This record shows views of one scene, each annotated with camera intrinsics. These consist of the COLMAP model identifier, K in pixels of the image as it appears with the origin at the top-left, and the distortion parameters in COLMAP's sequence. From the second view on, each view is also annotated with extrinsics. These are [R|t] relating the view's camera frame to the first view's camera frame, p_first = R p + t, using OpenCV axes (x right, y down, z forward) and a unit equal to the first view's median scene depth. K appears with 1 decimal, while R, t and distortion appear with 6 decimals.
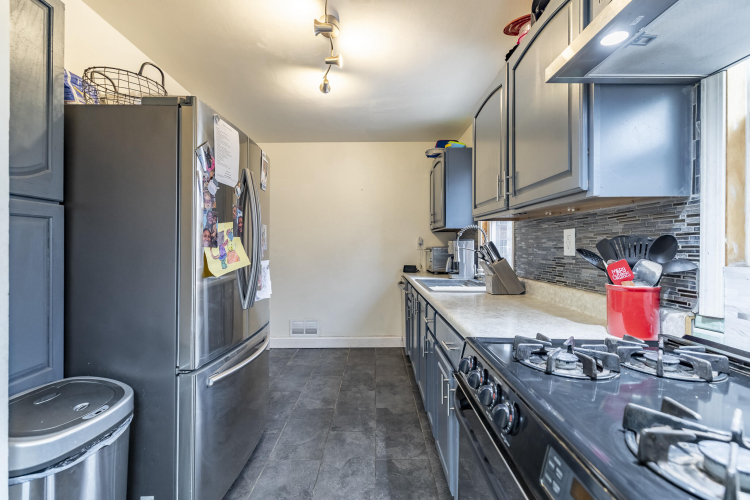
lens RADIAL K [[335.4, 0, 374.6], [0, 335.4, 247.2], [0, 0, 1]] dist [0.011132, -0.000647]
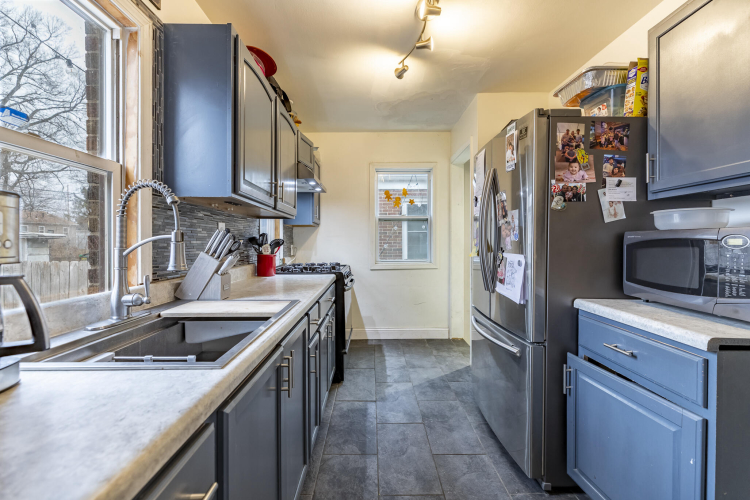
lens RADIAL K [[335.4, 0, 374.4], [0, 335.4, 247.5], [0, 0, 1]] dist [0.011132, -0.000647]
pose [[-0.999932, -0.000068, -0.011641, 0.021829], [-0.000194, 0.999941, 0.010821, 0.018385], [0.011640, 0.010822, -0.999874, 1.895162]]
